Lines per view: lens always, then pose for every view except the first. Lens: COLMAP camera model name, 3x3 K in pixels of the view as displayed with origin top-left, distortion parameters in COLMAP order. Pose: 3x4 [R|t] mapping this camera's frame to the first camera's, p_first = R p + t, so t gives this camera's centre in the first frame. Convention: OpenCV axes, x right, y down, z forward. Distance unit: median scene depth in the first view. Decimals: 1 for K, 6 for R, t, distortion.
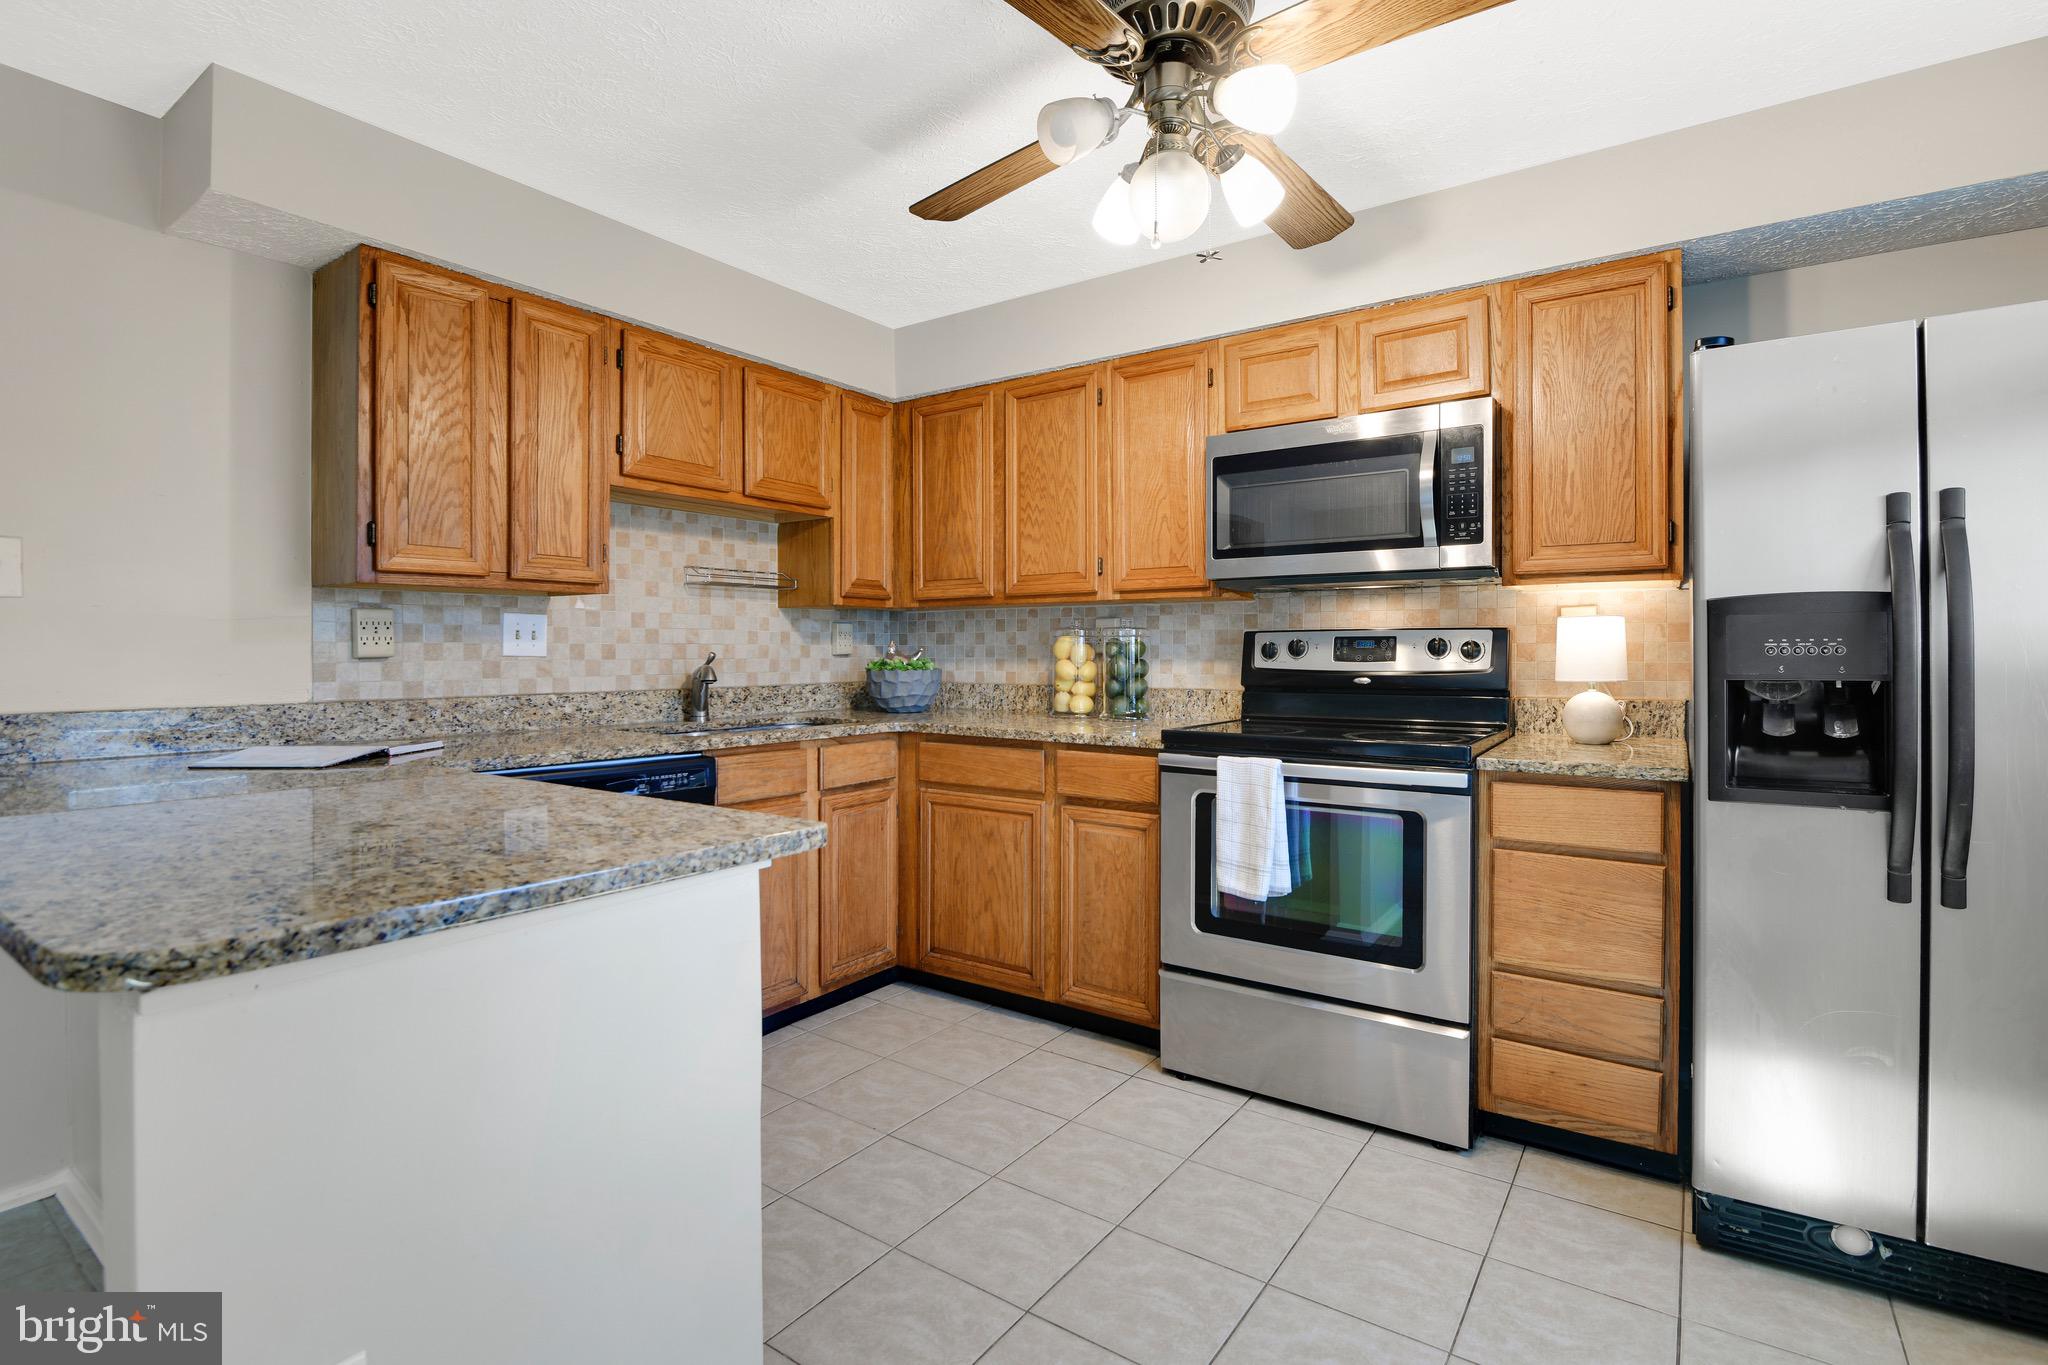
lens RADIAL K [[951.8, 0, 1020.7], [0, 951.8, 655.5], [0, 0, 1]] dist [-0.019491, -0.003543]
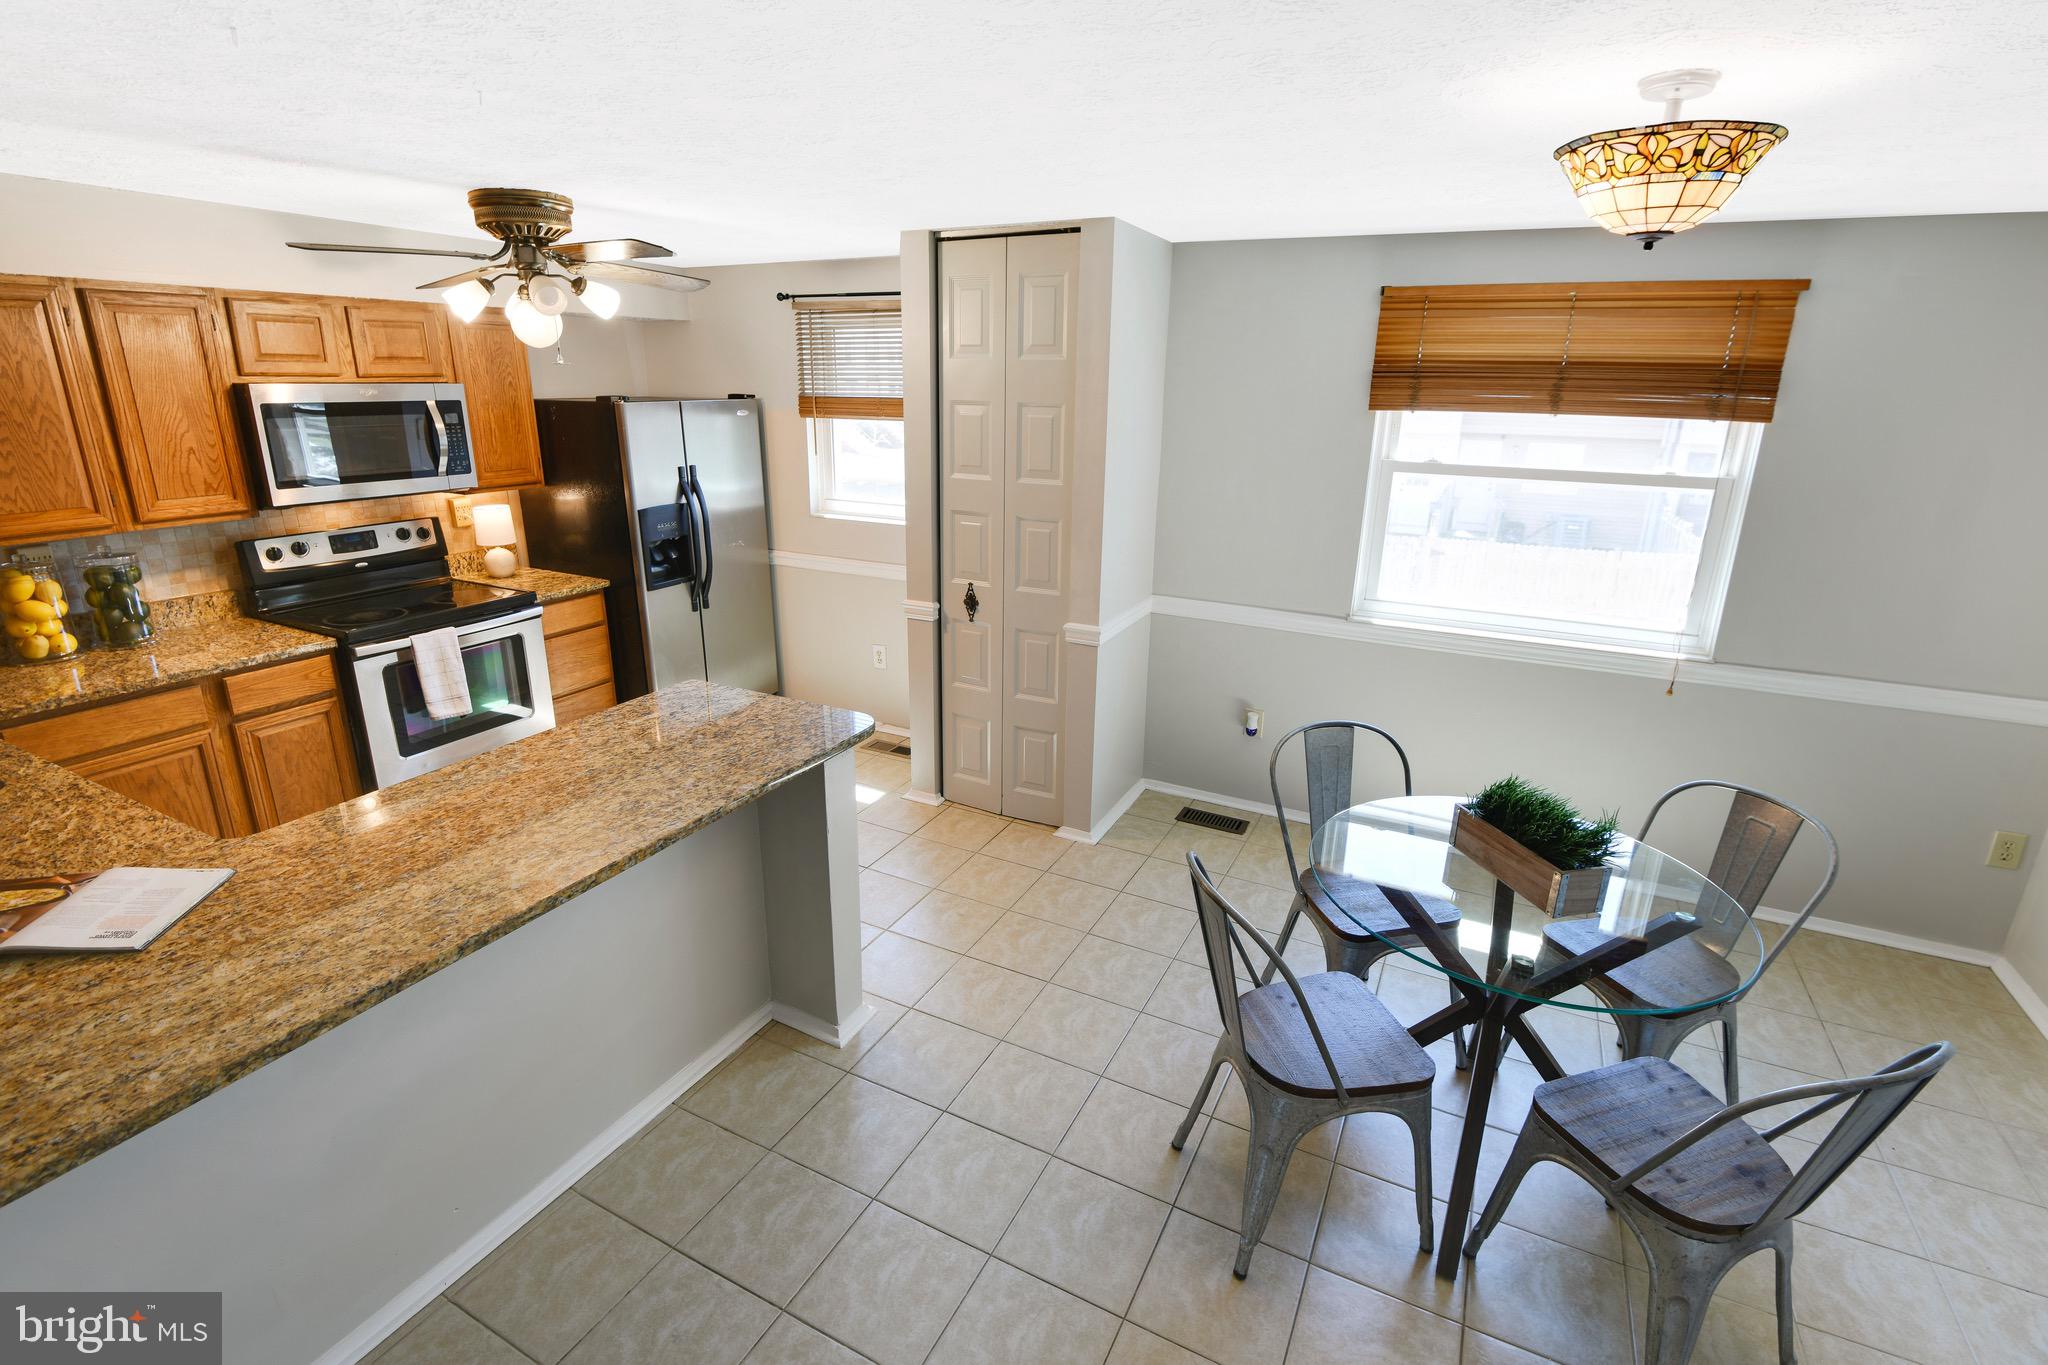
lens RADIAL K [[951.8, 0, 1021.3], [0, 951.8, 671.9], [0, 0, 1]] dist [-0.019491, -0.003543]
pose [[-0.134121, -0.295622, 0.945843, -1.167439], [-0.010048, 0.954823, 0.297004, -0.252993], [-0.990914, 0.030331, -0.131032, 0.227852]]
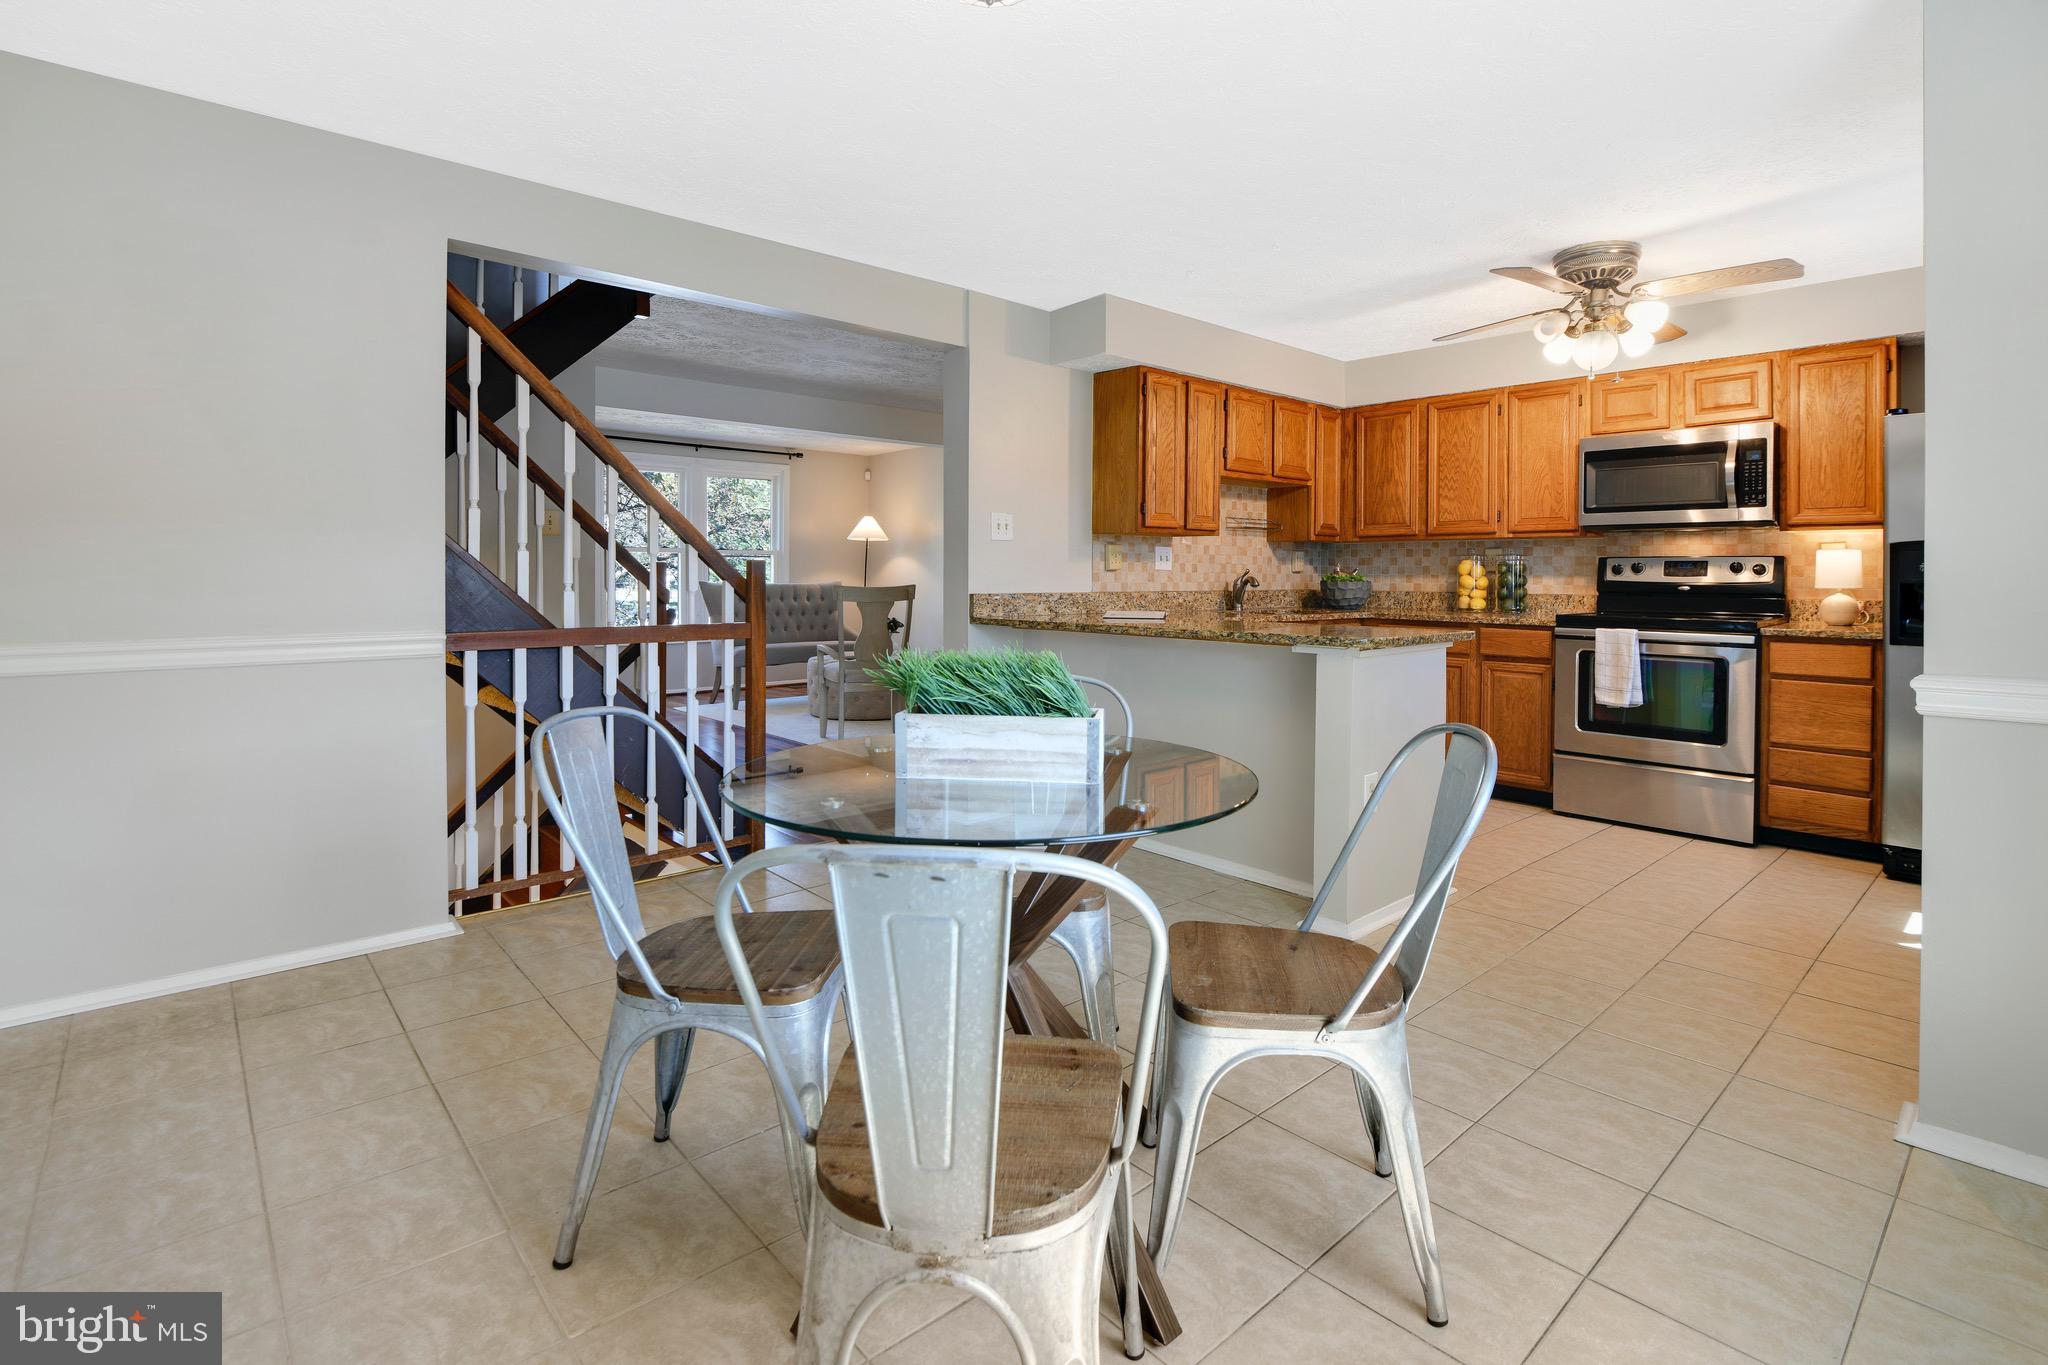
lens RADIAL K [[951.8, 0, 1030.2], [0, 951.8, 582.7], [0, 0, 1]] dist [-0.019491, -0.003543]
pose [[0.973906, 0.008202, -0.226802, -0.370653], [-0.007400, 0.999963, 0.004387, 0.018813], [0.226829, -0.002594, 0.973931, -0.838826]]
